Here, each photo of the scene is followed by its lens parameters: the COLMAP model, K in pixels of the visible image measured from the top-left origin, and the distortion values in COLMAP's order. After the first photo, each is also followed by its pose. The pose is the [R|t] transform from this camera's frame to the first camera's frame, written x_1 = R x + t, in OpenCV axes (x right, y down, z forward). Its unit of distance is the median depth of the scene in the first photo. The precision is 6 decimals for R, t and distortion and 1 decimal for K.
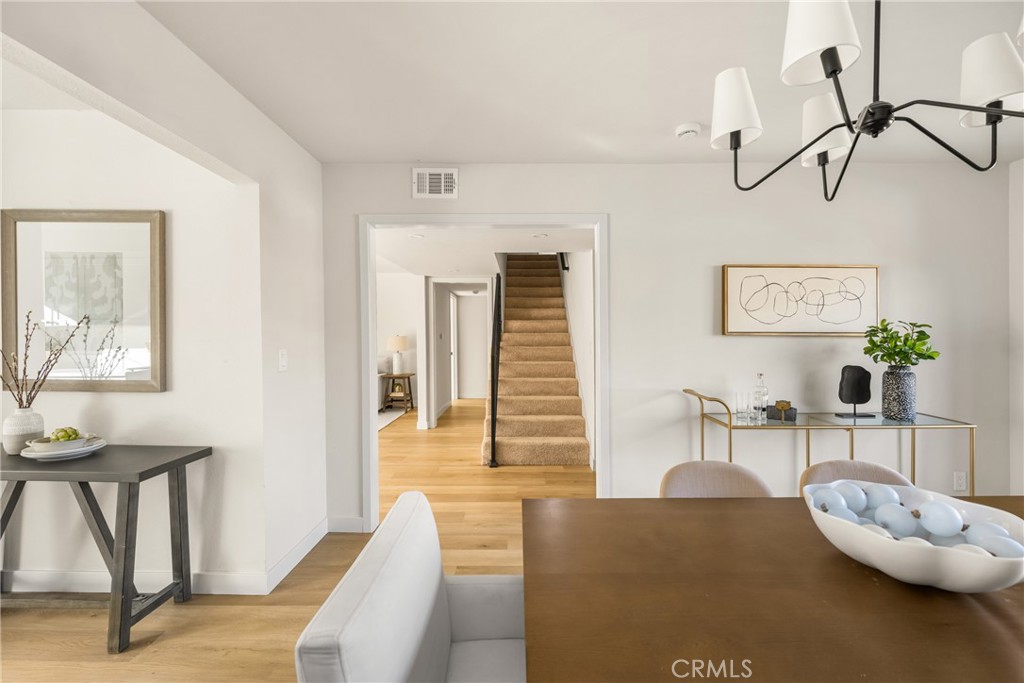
lens RADIAL K [[433.3, 0, 514.5], [0, 433.3, 337.1], [0, 0, 1]] dist [-0.000331, 0.000394]
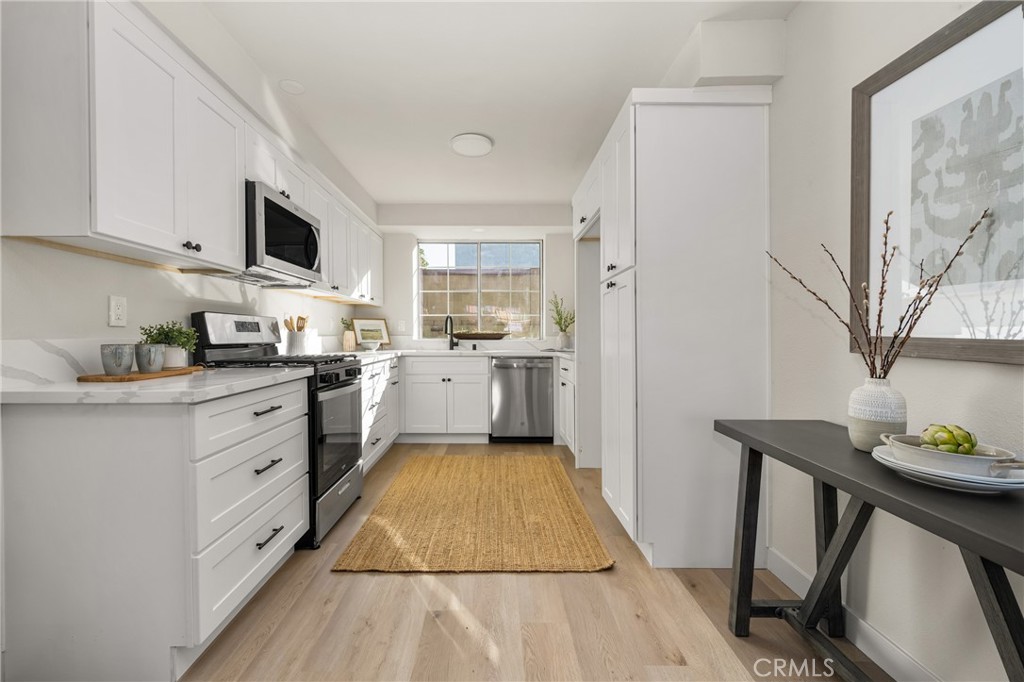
lens RADIAL K [[433.3, 0, 508.5], [0, 433.3, 336.4], [0, 0, 1]] dist [-0.000331, 0.000394]
pose [[0.023707, 0.010057, -0.999668, -0.524062], [-0.009660, 0.999905, 0.009830, 0.101827], [0.999672, 0.009424, 0.023802, 0.456364]]
